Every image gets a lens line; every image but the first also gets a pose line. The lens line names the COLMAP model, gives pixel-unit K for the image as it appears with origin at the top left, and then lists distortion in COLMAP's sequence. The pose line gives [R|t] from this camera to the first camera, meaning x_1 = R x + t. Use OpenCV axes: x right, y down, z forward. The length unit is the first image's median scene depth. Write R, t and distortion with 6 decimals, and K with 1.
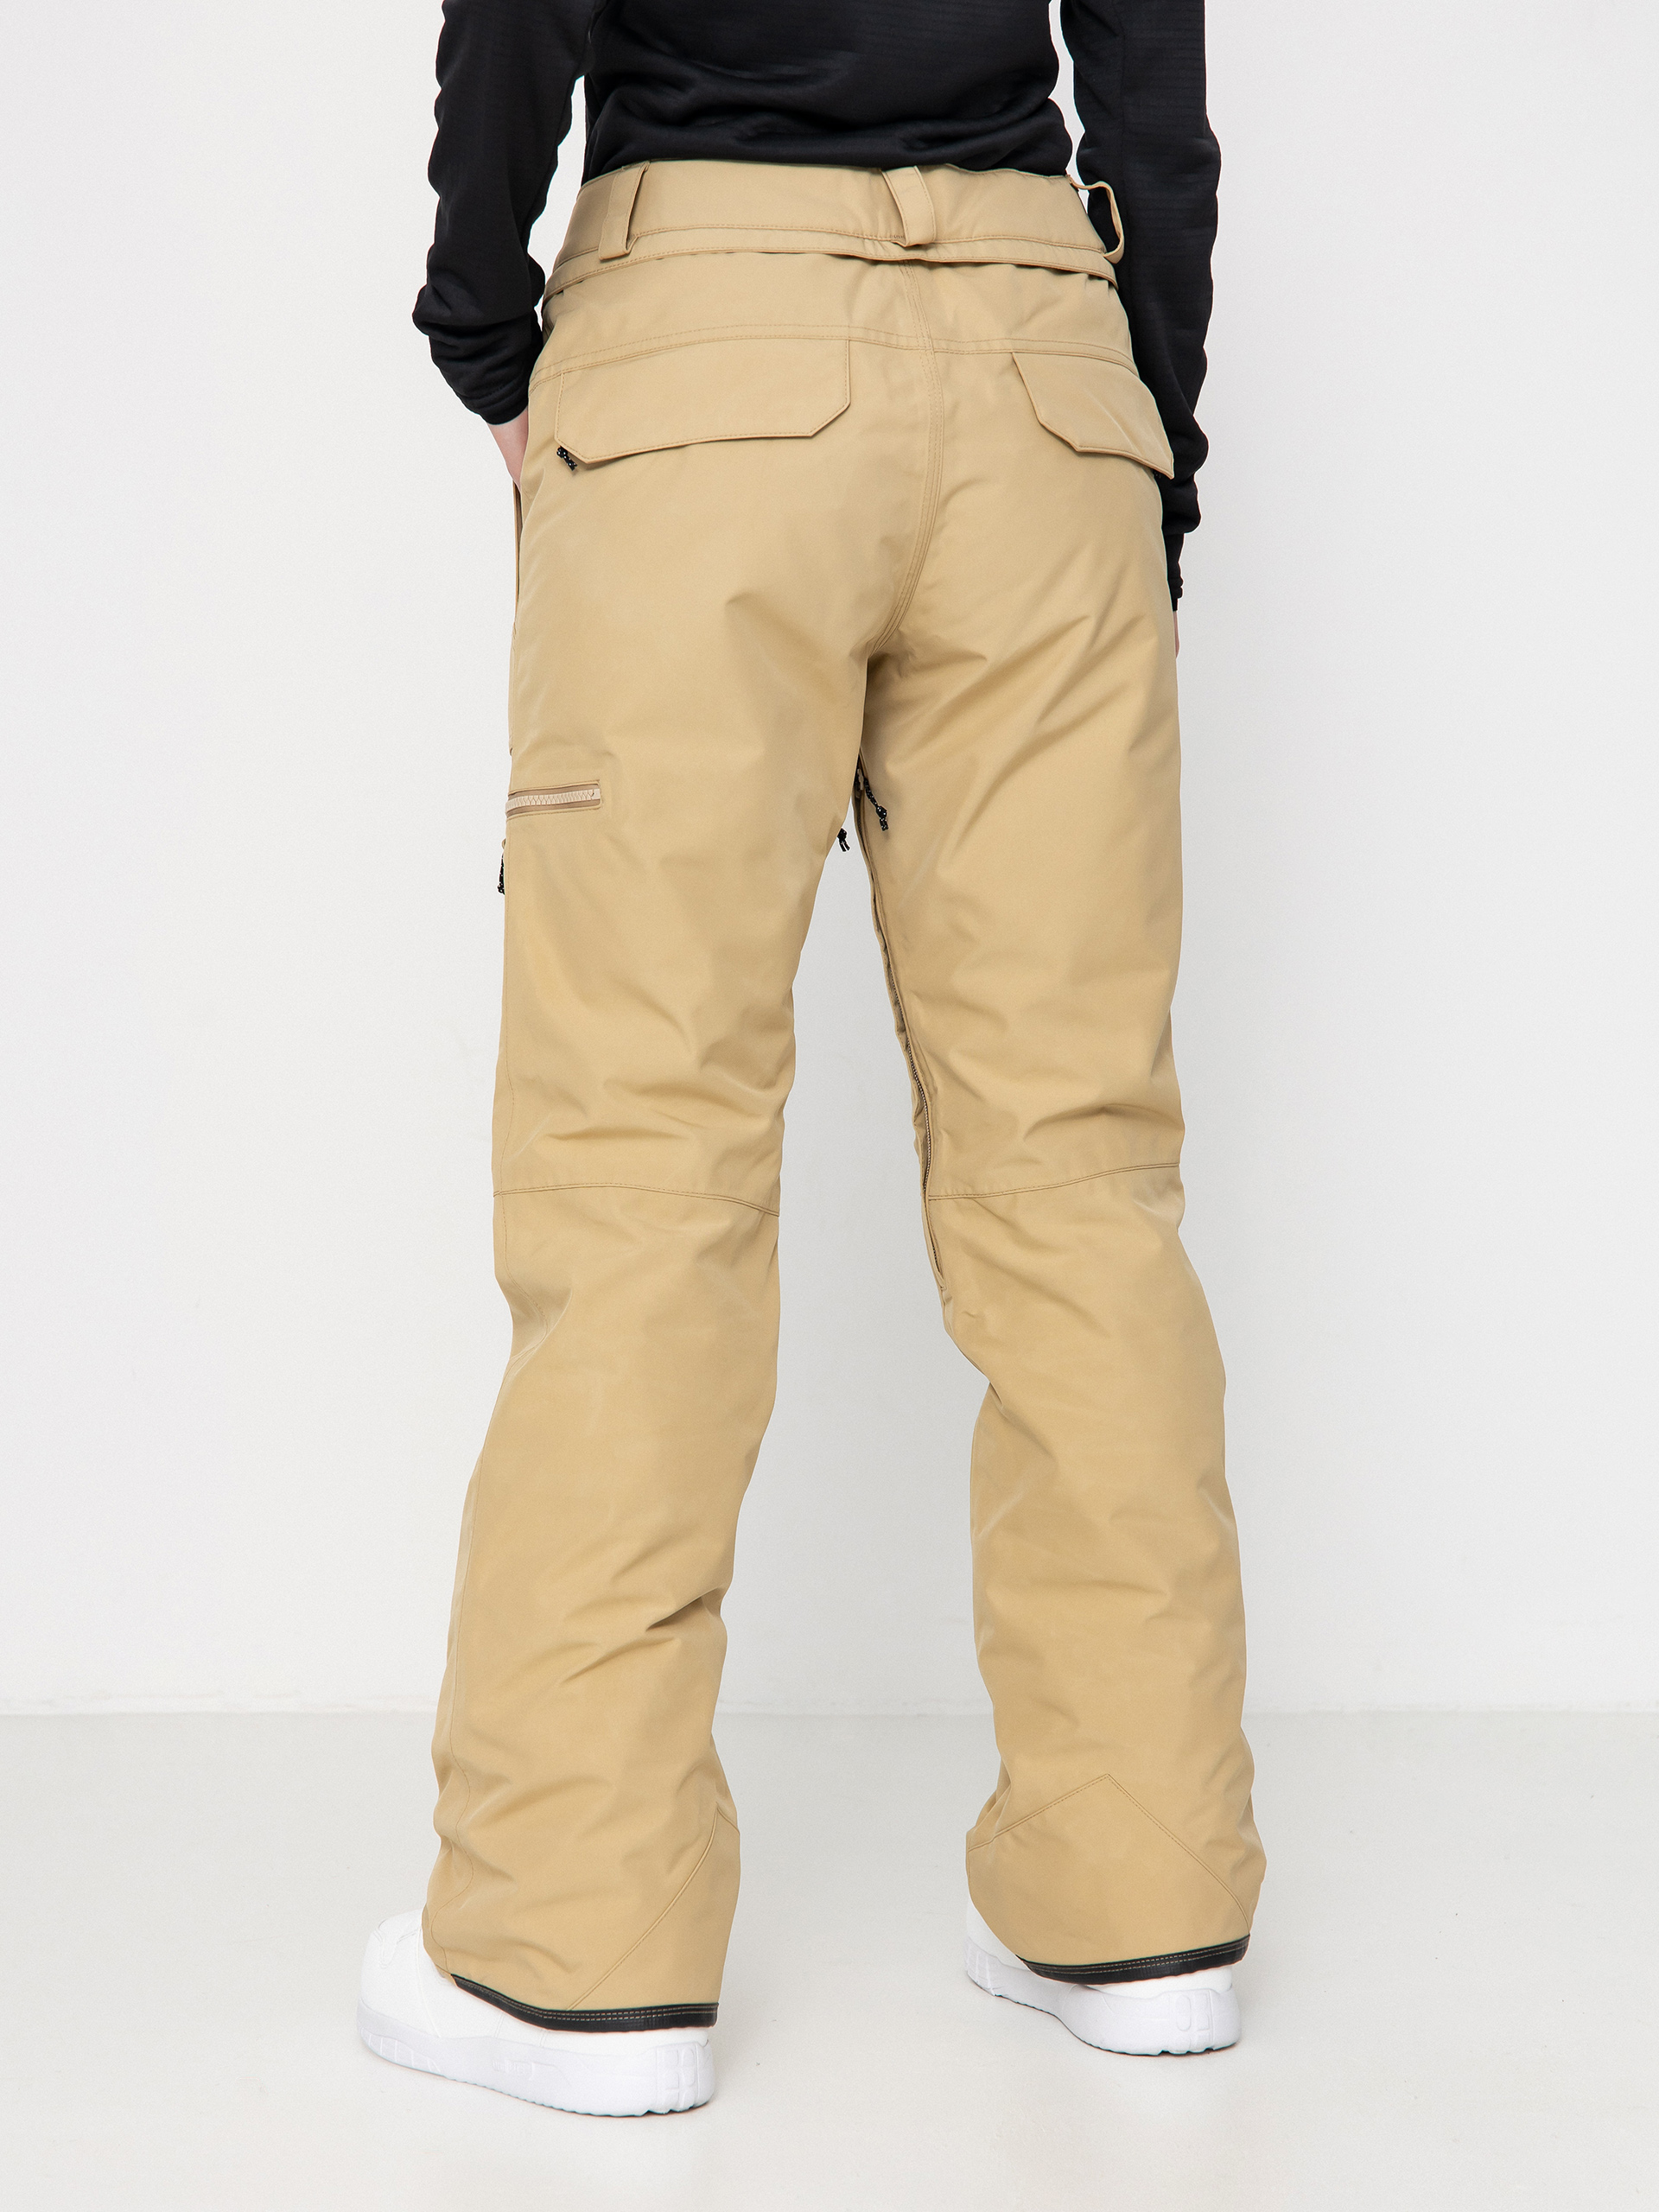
lens RADIAL K [[4663.4, 0, 819.3], [0, 4663.4, 1107.5], [0, 0, 1]] dist [0.000094, 0.000000]
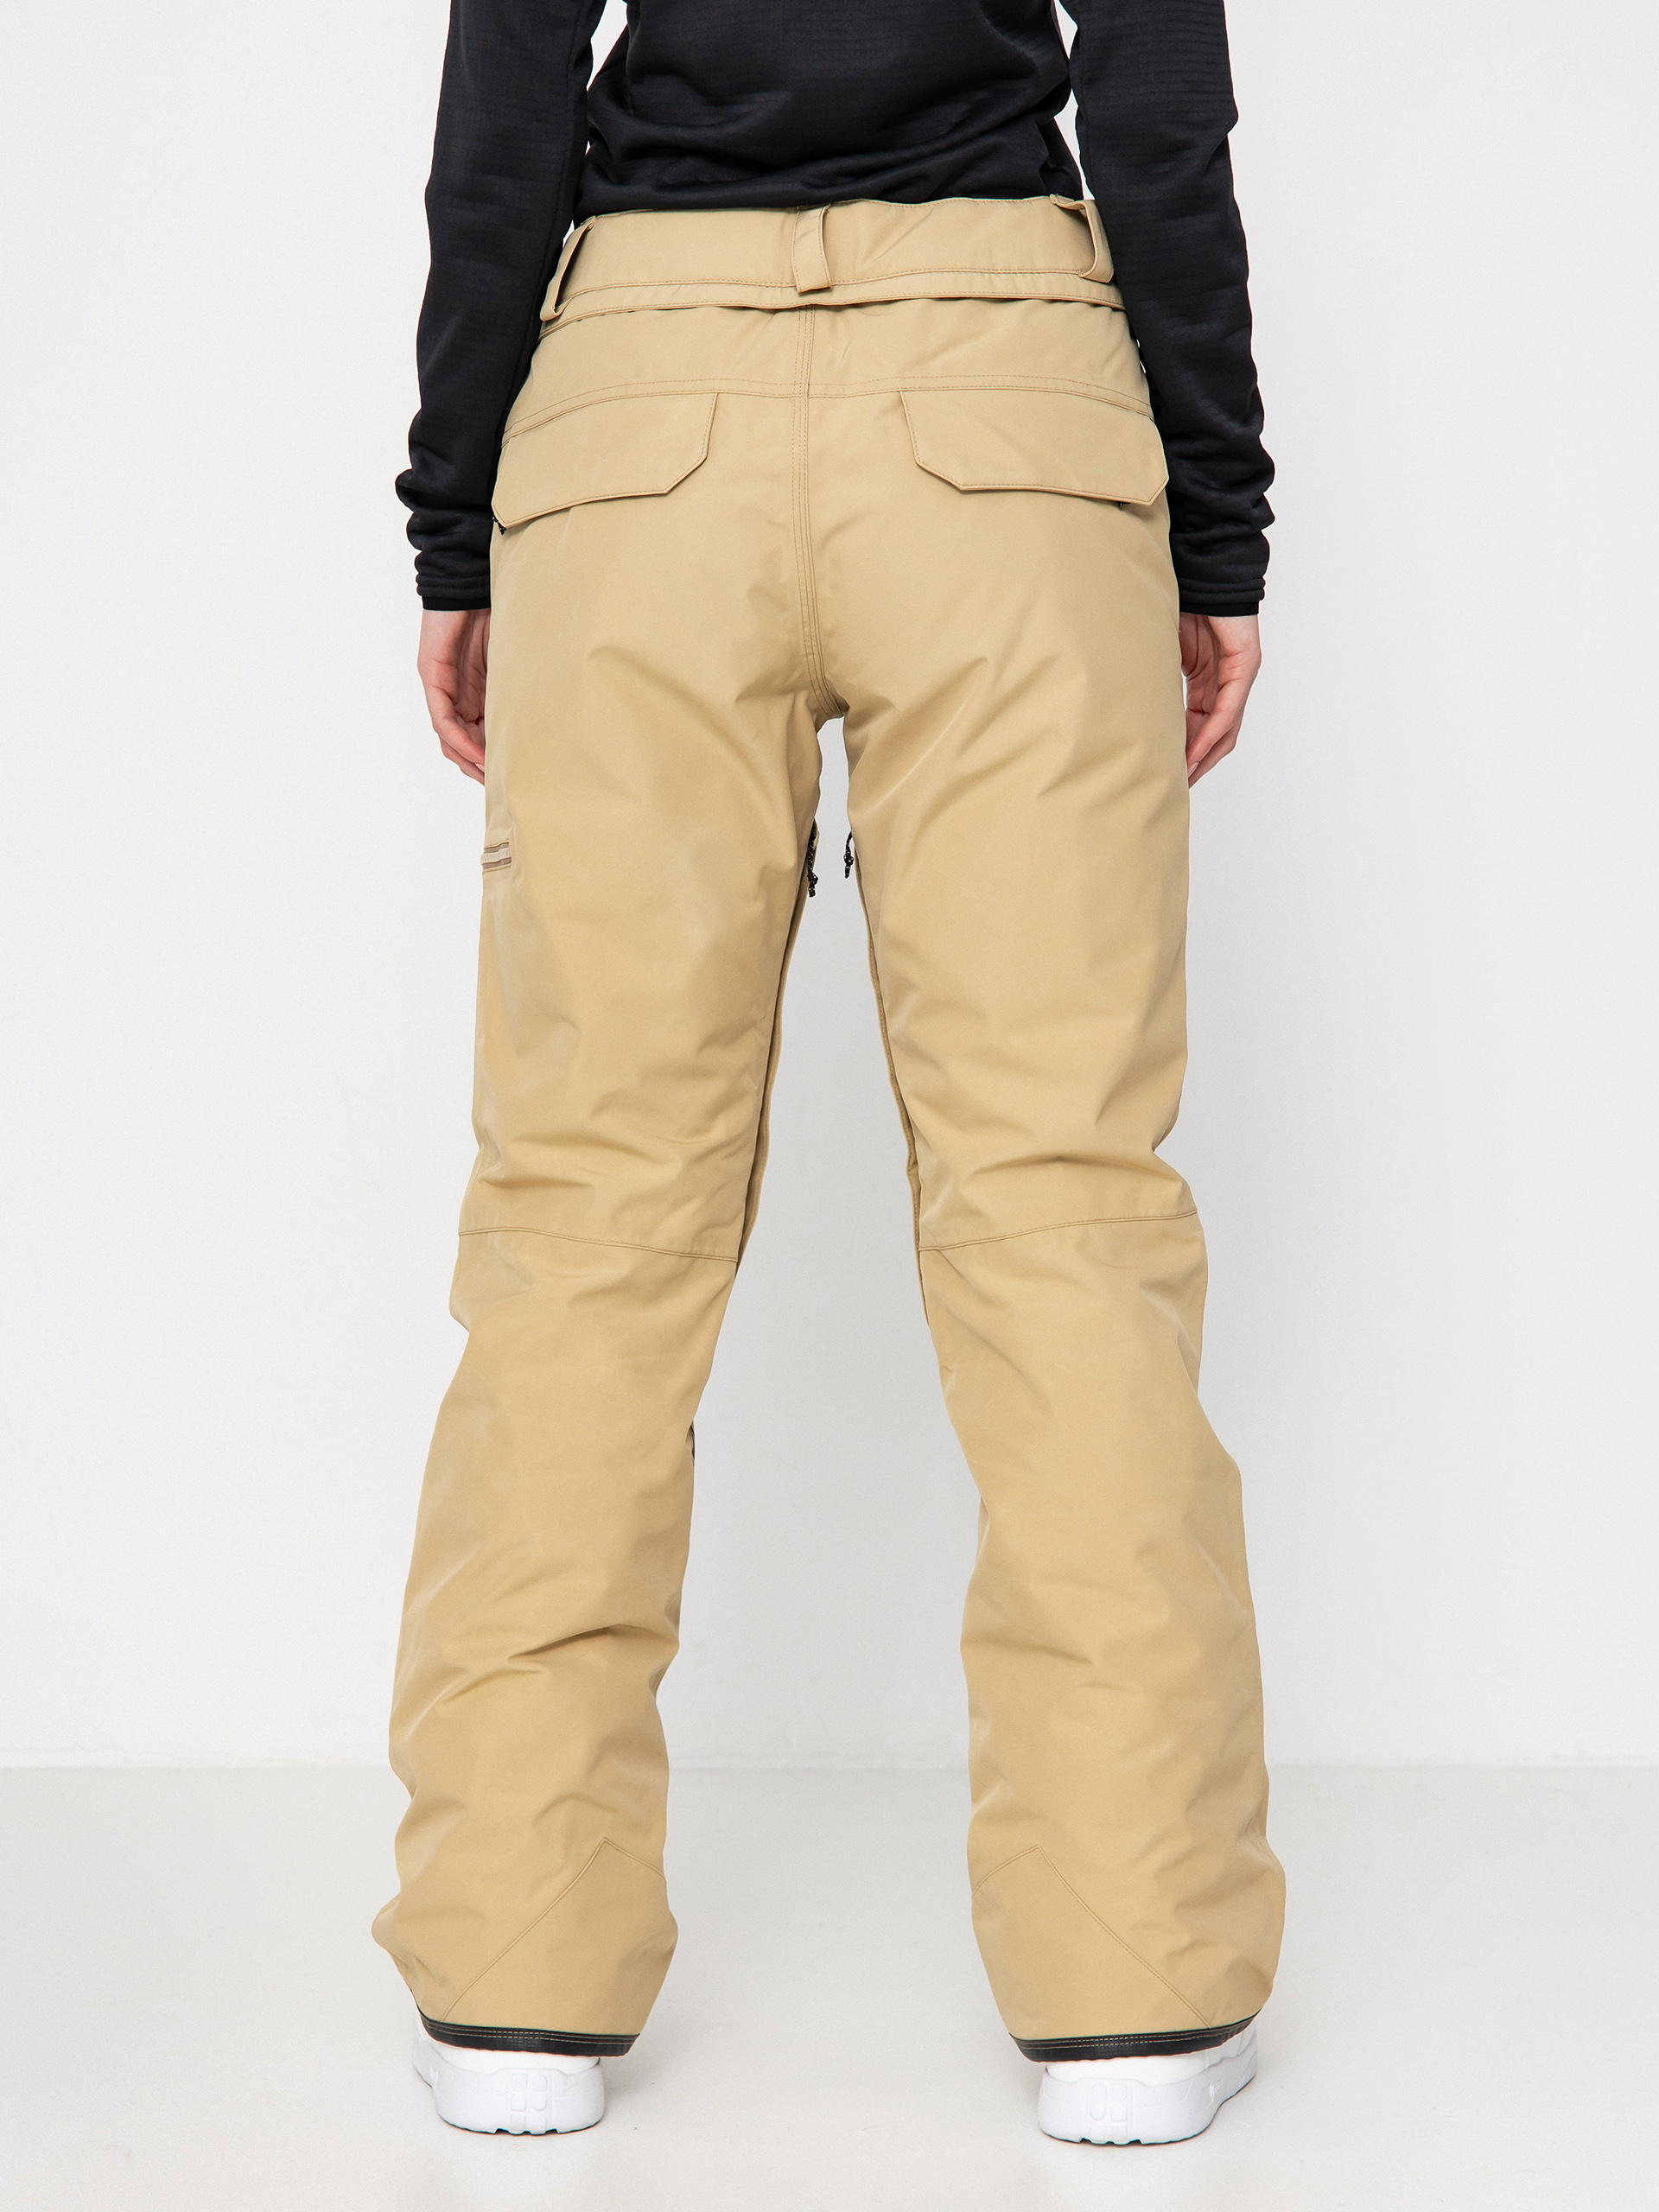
lens RADIAL K [[4663.4, 0, 831.8], [0, 4663.4, 1102.3], [0, 0, 1]] dist [0.000094, 0.000000]
pose [[0.869693, 0.014945, -0.493366, 0.514544], [-0.007212, 0.999820, 0.017572, -0.029601], [0.493540, -0.011724, 0.869644, 0.137995]]
